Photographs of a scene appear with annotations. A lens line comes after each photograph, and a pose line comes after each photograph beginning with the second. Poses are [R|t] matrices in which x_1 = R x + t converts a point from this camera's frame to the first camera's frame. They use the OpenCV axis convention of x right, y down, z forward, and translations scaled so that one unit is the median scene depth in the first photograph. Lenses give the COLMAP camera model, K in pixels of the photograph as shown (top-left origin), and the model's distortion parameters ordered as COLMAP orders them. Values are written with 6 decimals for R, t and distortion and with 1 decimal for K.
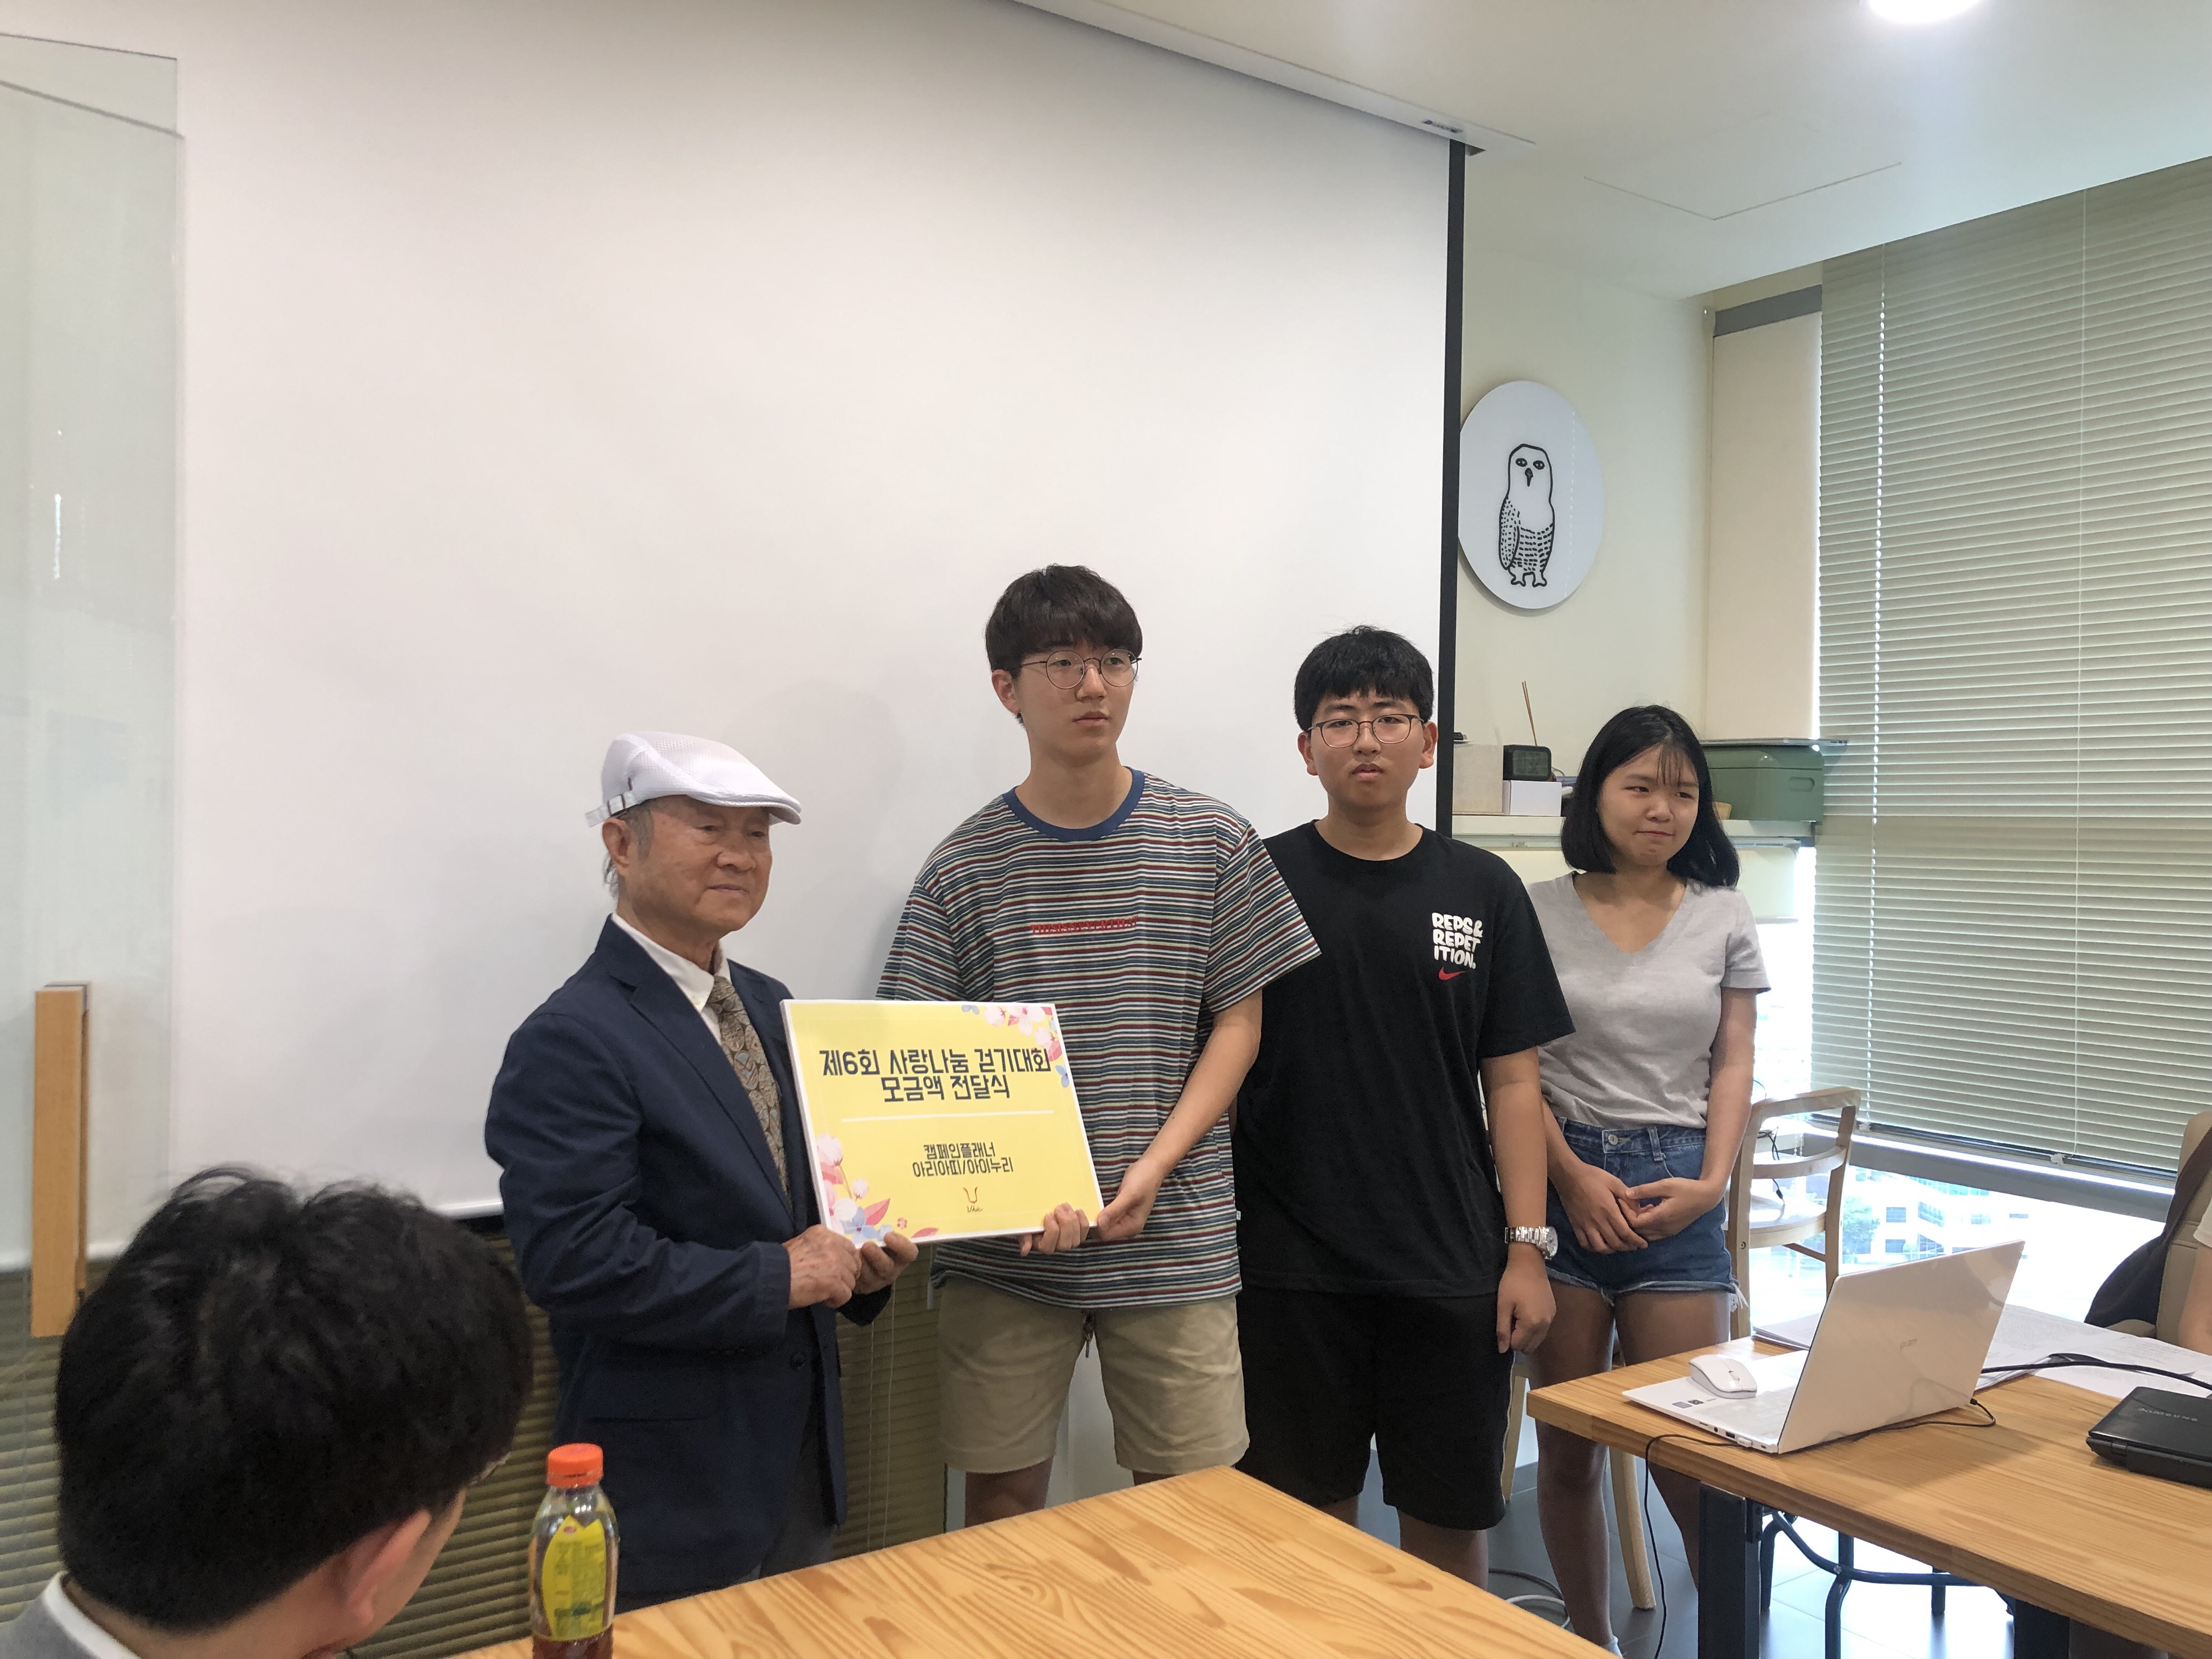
lens RADIAL K [[1790.8, 0, 1098.5], [0, 1790.8, 841.7], [0, 0, 1]] dist [0.016421, -0.013816]
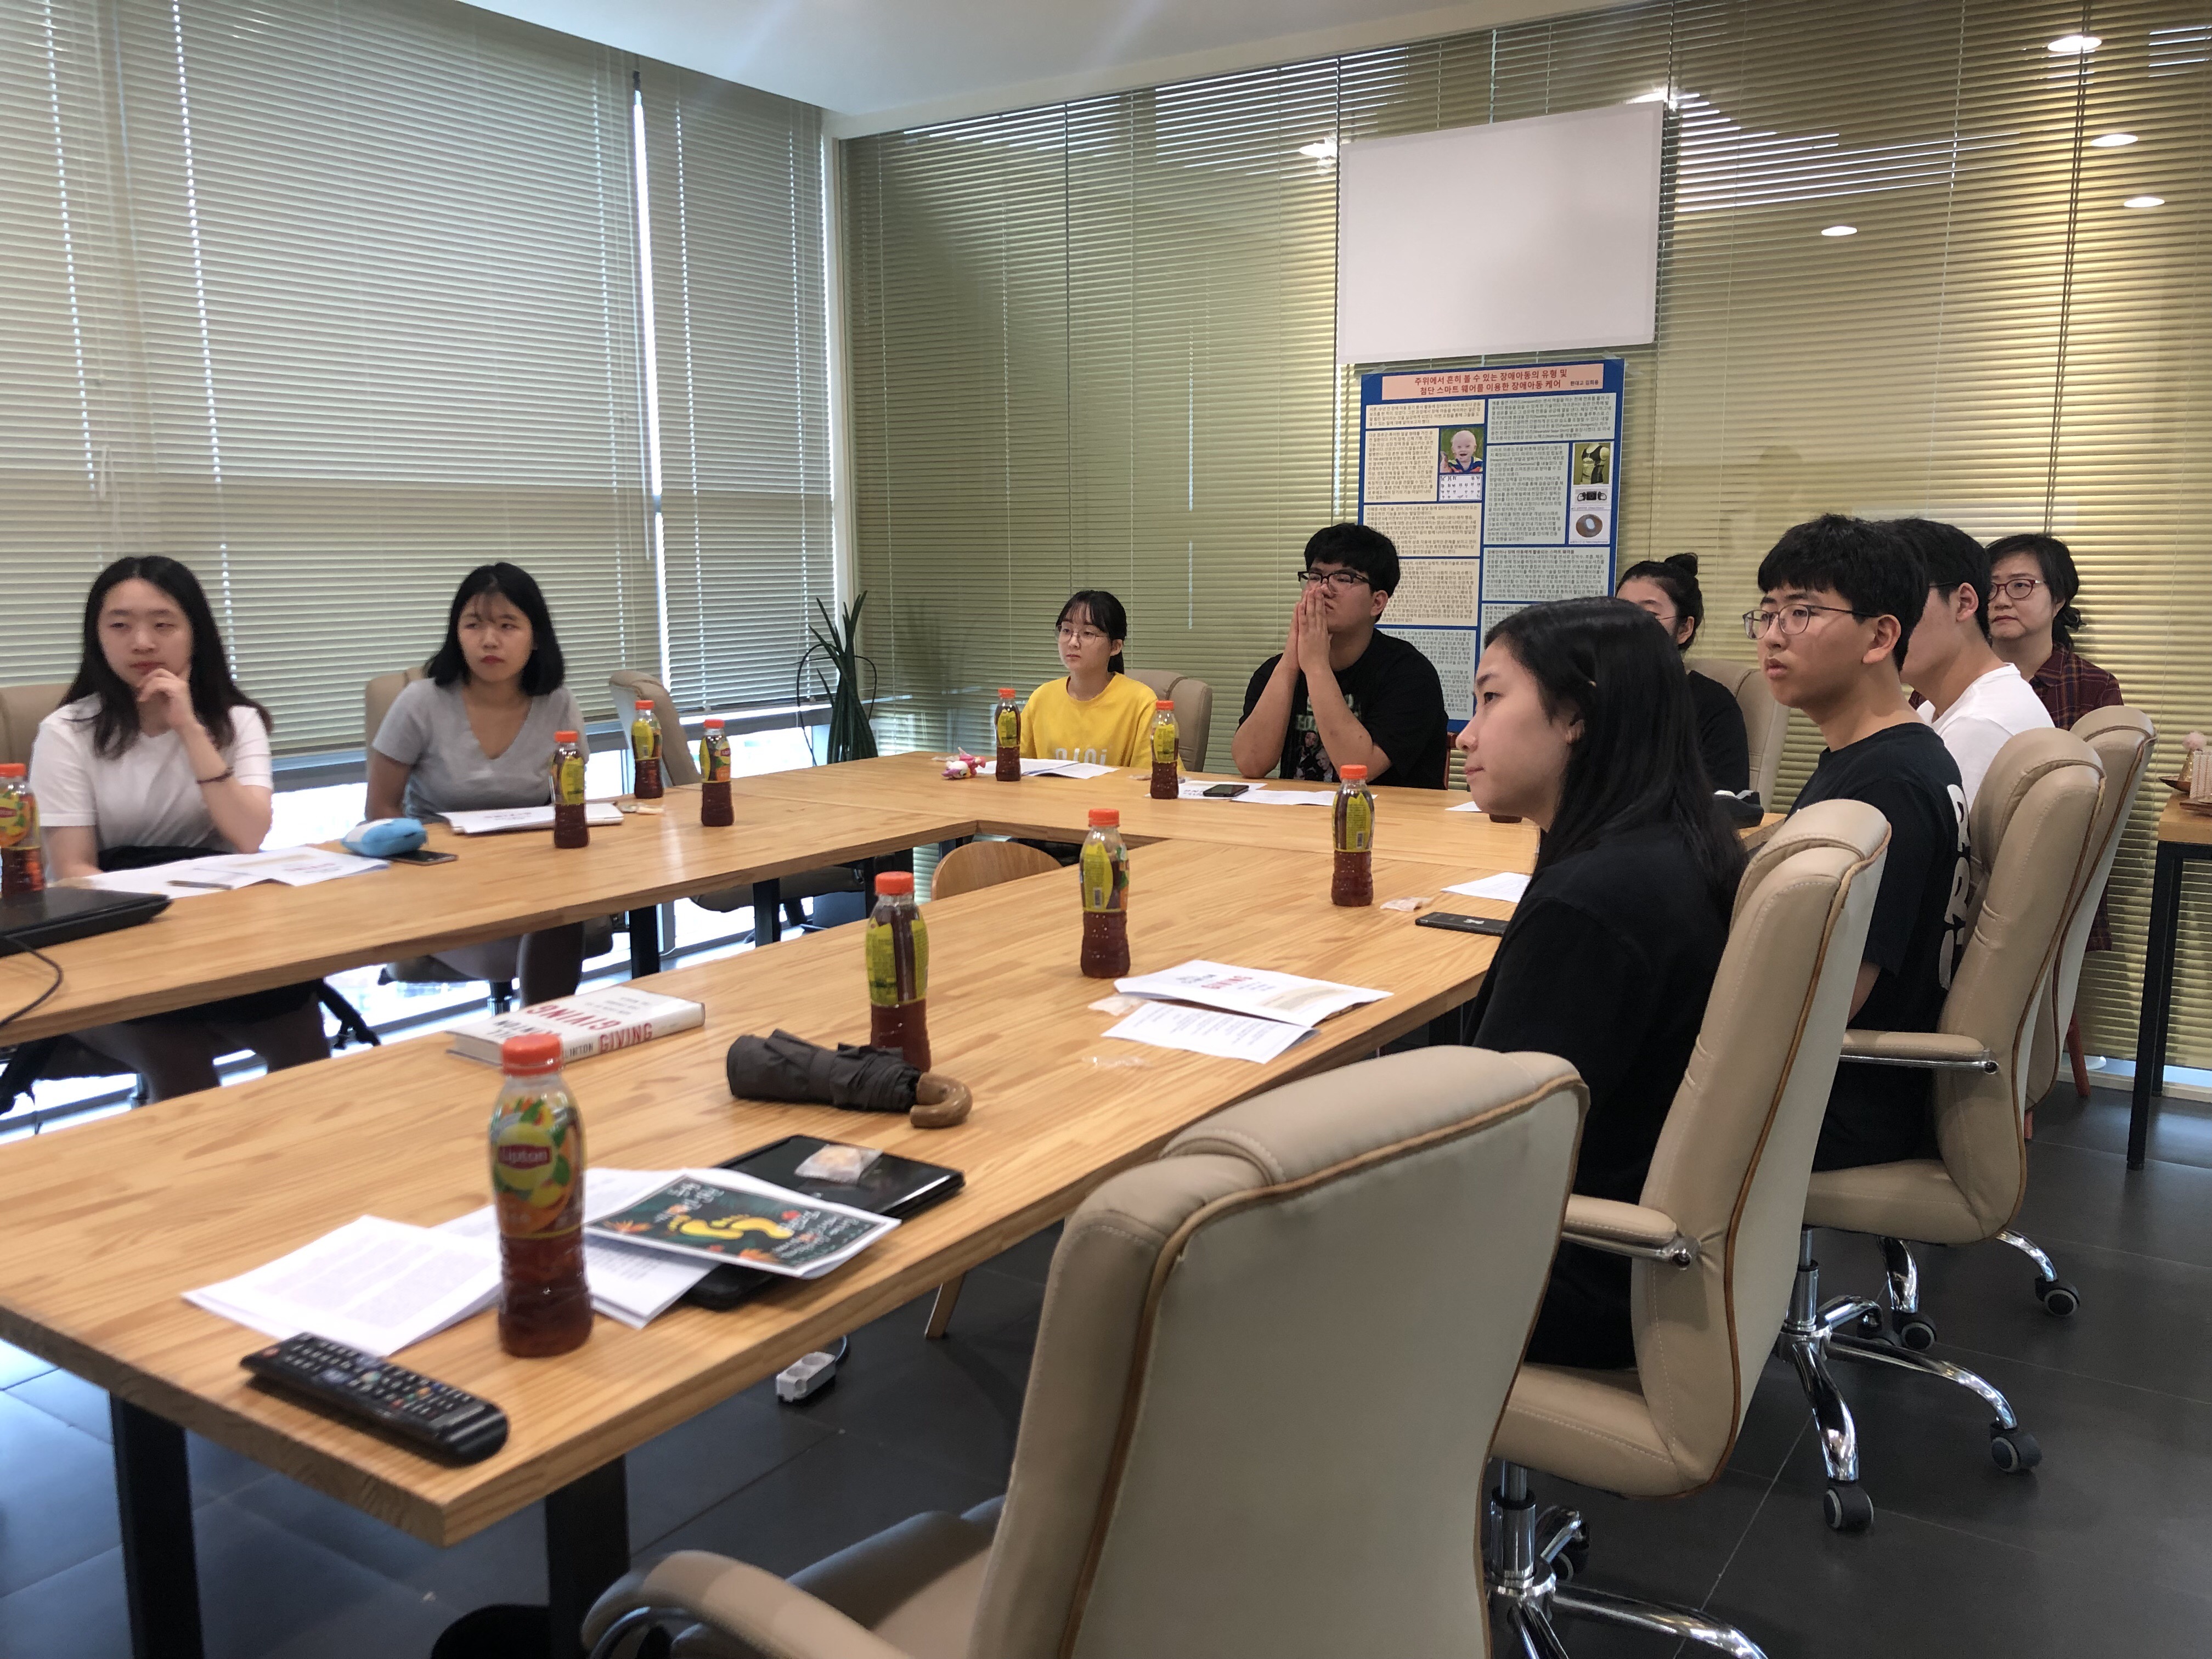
lens RADIAL K [[1790.8, 0, 1098.5], [0, 1790.8, 841.7], [0, 0, 1]] dist [0.016421, -0.013816]
pose [[-0.367211, -0.161812, 0.915955, -0.404236], [0.012270, 0.983823, 0.178721, 0.027633], [-0.930057, 0.076867, -0.359285, 0.352231]]
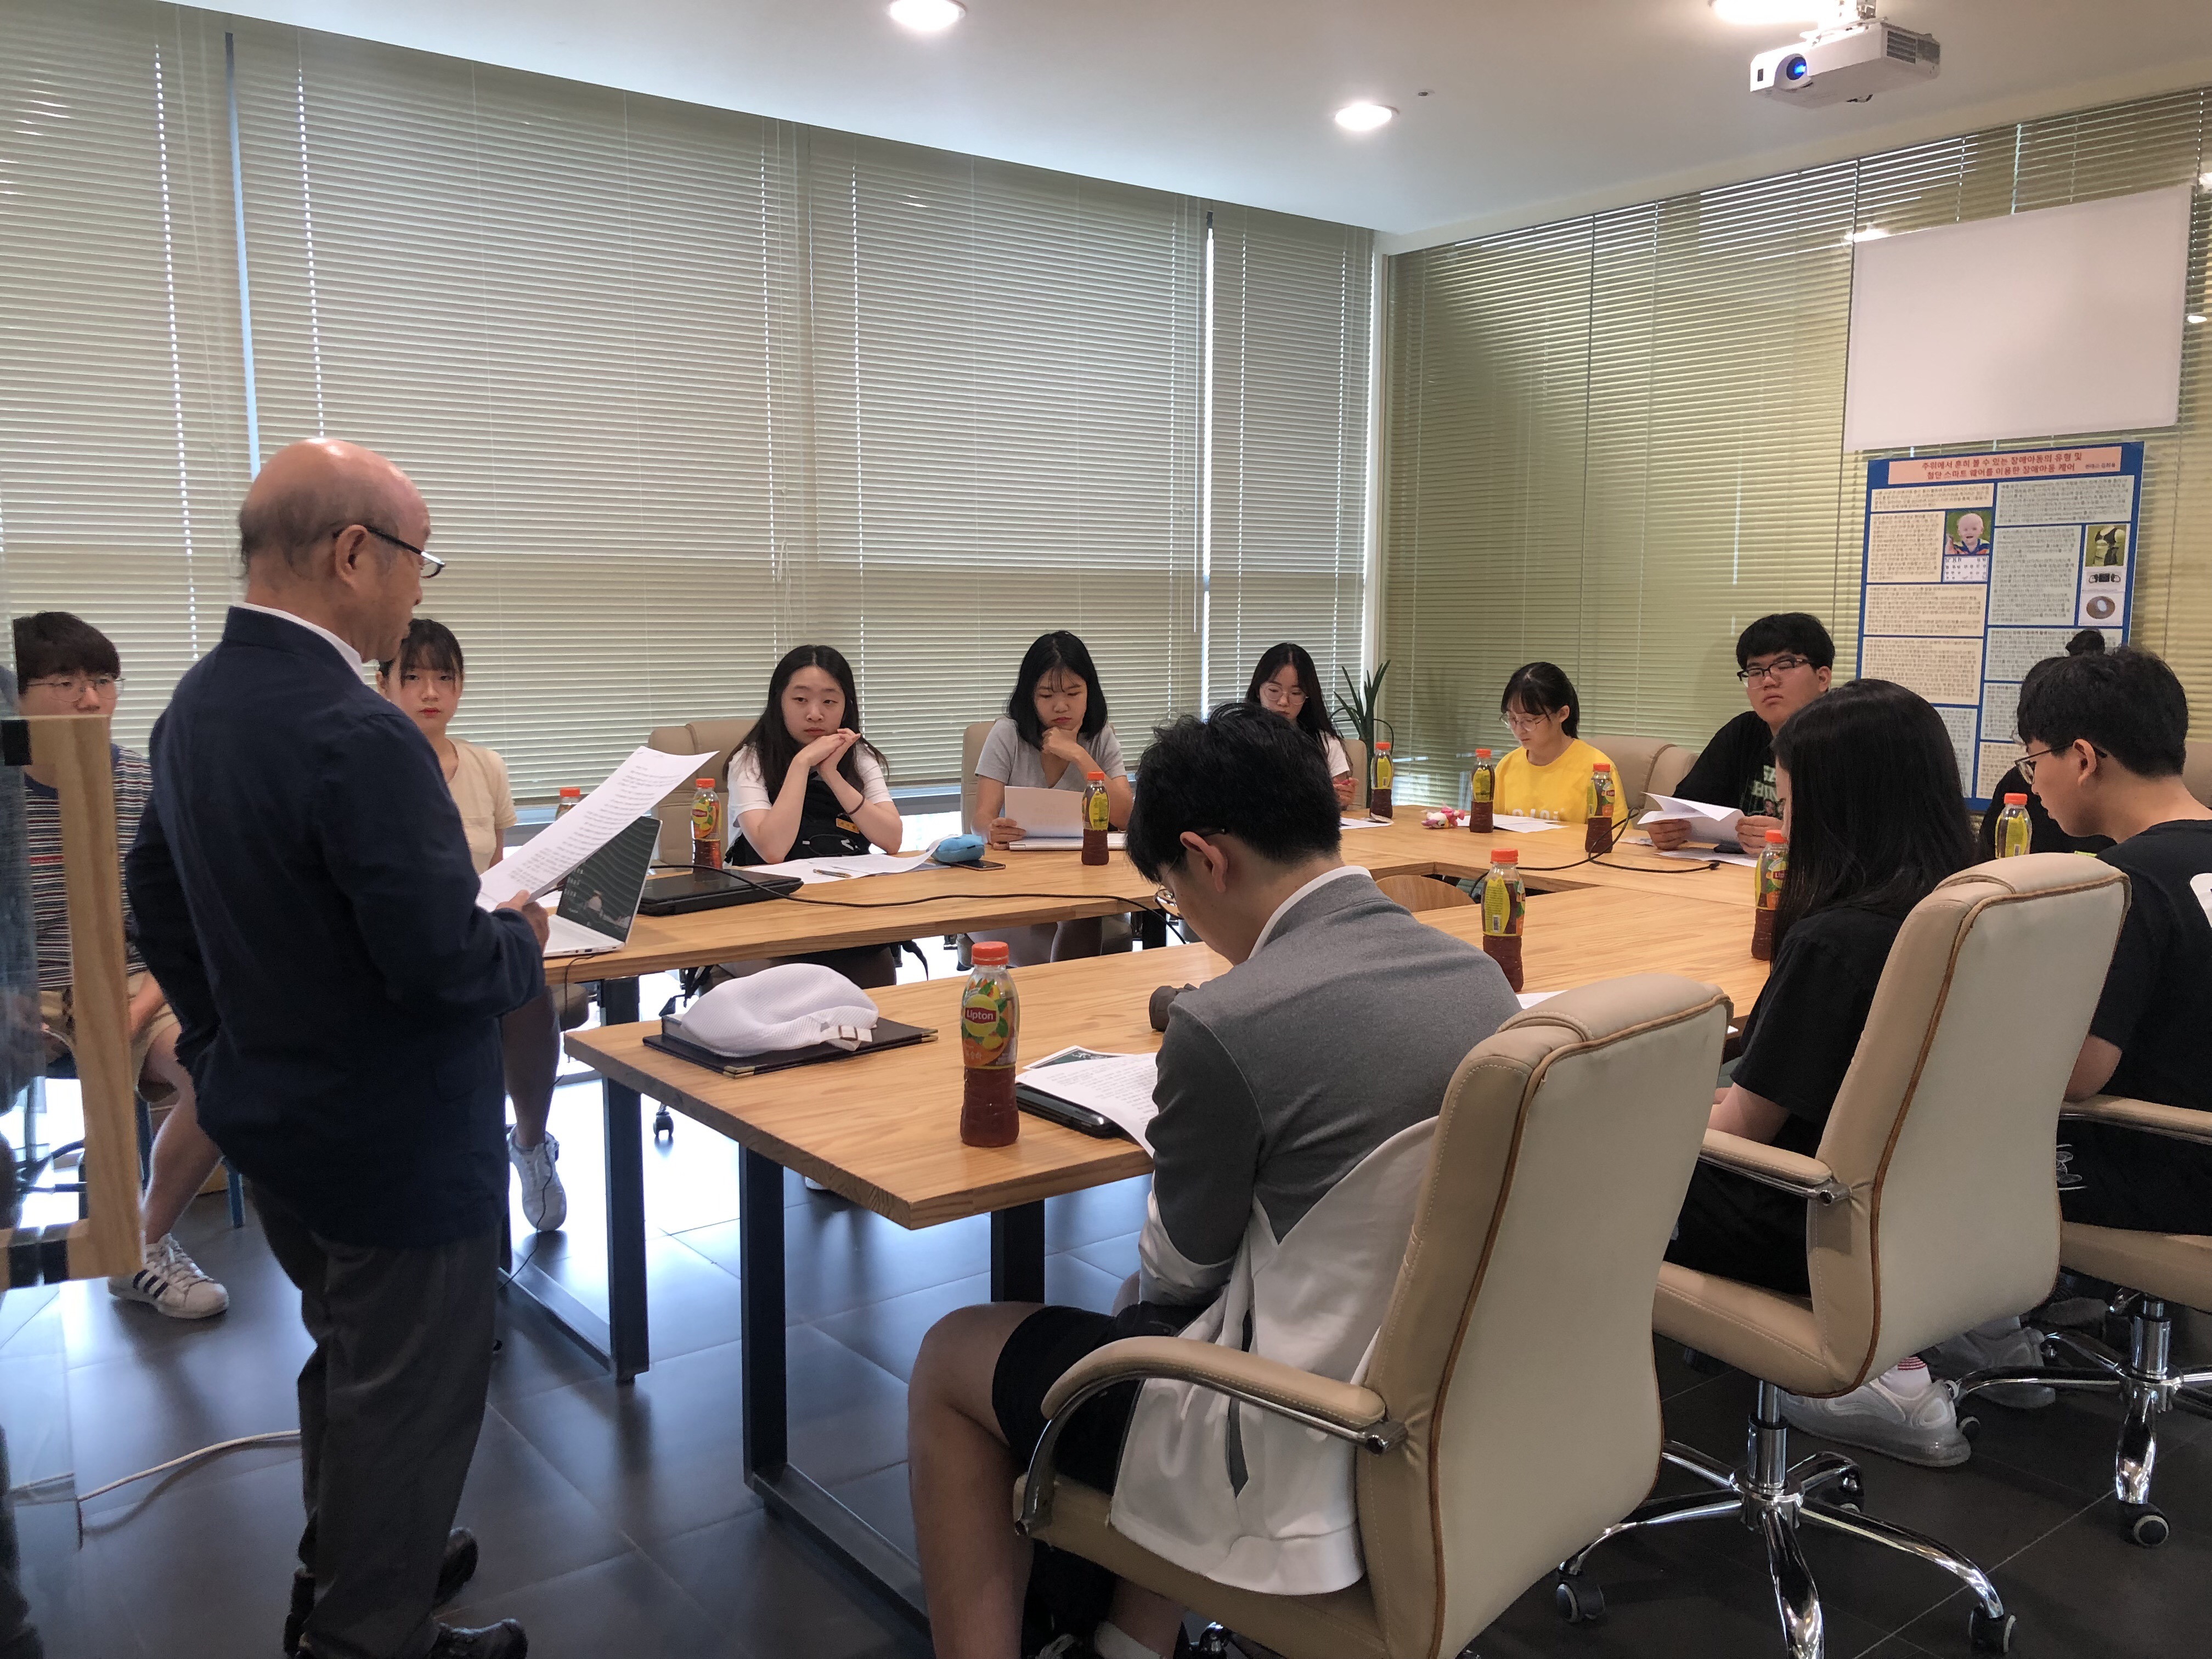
lens RADIAL K [[1799.5, 0, 1086.3], [0, 1799.5, 835.1], [0, 0, 1]] dist [0.024175, 0.002025]
pose [[-0.043063, -0.135533, 0.989837, -0.576179], [0.008755, 0.990666, 0.136027, 0.018230], [-0.999034, 0.014523, -0.041474, 0.328636]]
